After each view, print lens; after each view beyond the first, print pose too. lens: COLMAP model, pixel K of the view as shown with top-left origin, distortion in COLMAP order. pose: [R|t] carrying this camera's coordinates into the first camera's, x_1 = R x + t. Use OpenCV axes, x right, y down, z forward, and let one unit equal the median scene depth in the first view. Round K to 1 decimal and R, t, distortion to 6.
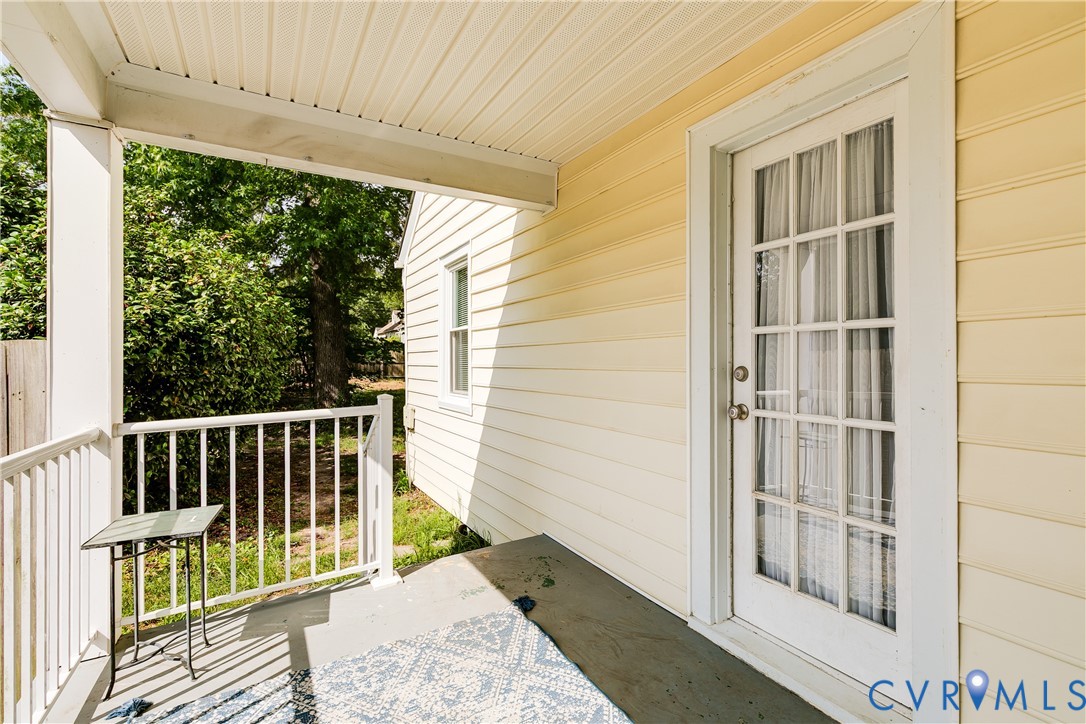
lens RADIAL K [[490.8, 0, 543.0], [0, 490.8, 362.0], [0, 0, 1]] dist [0.010432, -0.001201]
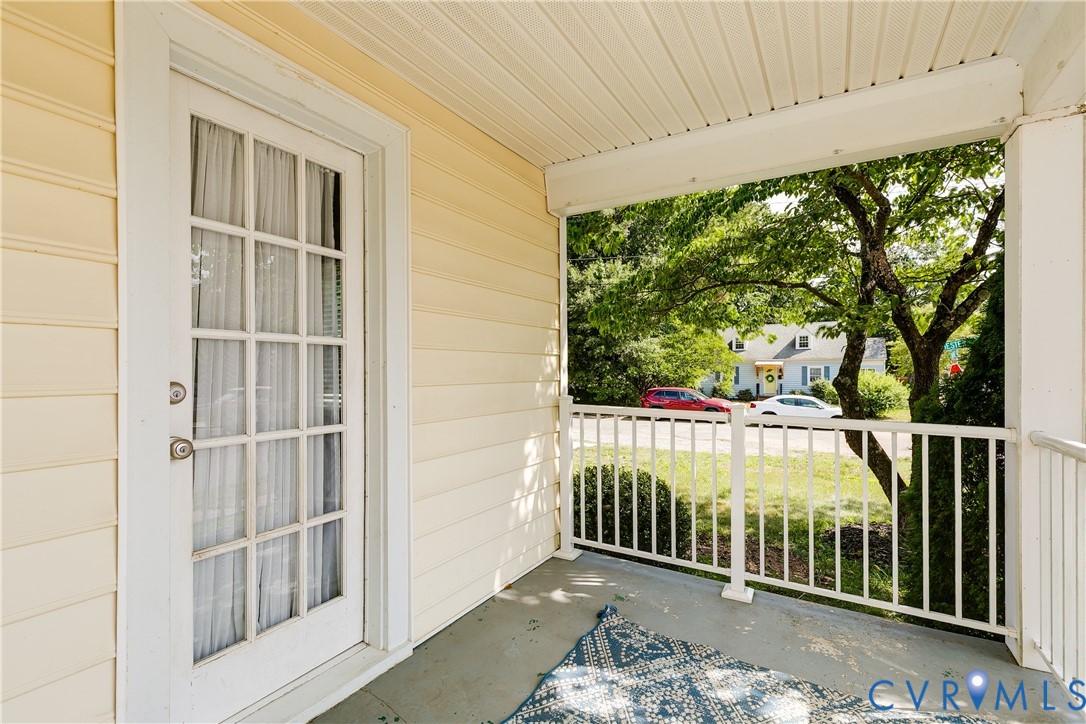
lens RADIAL K [[479.5, 0, 560.1], [0, 479.5, 365.4], [0, 0, 1]] dist [0.002711, 0.000020]
pose [[-0.501826, 0.004225, 0.864958, -0.539200], [-0.000491, 0.999987, -0.005170, -0.014621], [-0.864969, -0.003019, -0.501817, 1.042011]]
